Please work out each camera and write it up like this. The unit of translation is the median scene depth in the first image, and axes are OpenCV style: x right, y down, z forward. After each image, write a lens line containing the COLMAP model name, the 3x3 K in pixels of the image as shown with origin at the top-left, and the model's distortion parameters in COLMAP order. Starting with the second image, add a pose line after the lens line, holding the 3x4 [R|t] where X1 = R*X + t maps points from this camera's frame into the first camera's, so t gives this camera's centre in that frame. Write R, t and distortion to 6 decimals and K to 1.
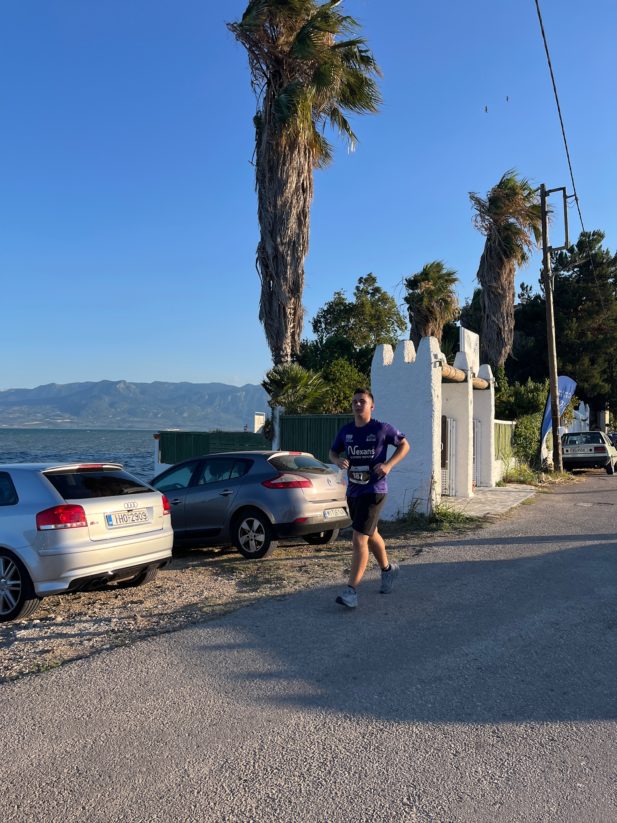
lens RADIAL K [[605.4, 0, 308.5], [0, 605.4, 411.5], [0, 0, 1]] dist [0.042903, -0.002367]
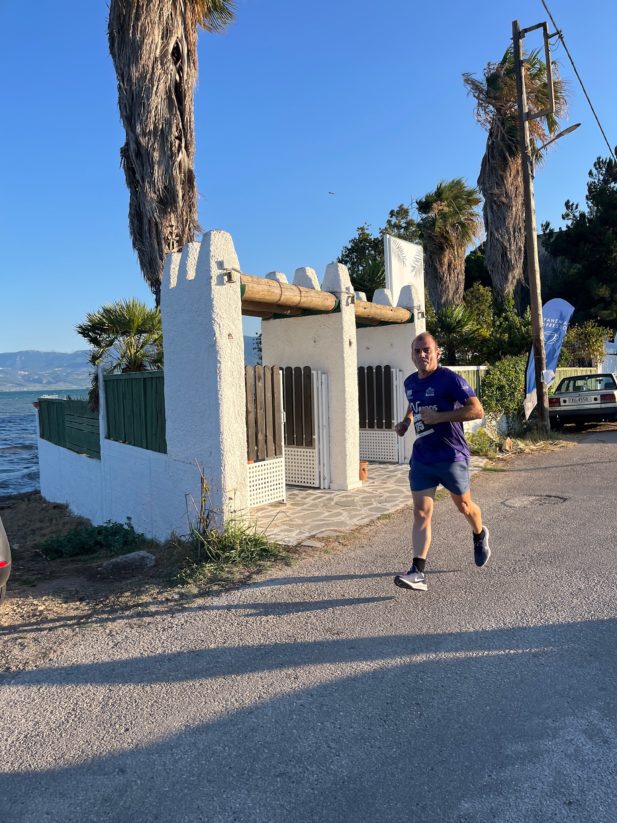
lens RADIAL K [[614.3, 0, 308.5], [0, 614.3, 411.5], [0, 0, 1]] dist [0.081010, -0.097022]
pose [[0.995650, -0.037803, -0.085155, 0.118983], [0.044720, 0.995723, 0.080840, 0.000915], [0.081735, -0.084297, 0.993083, 0.148350]]
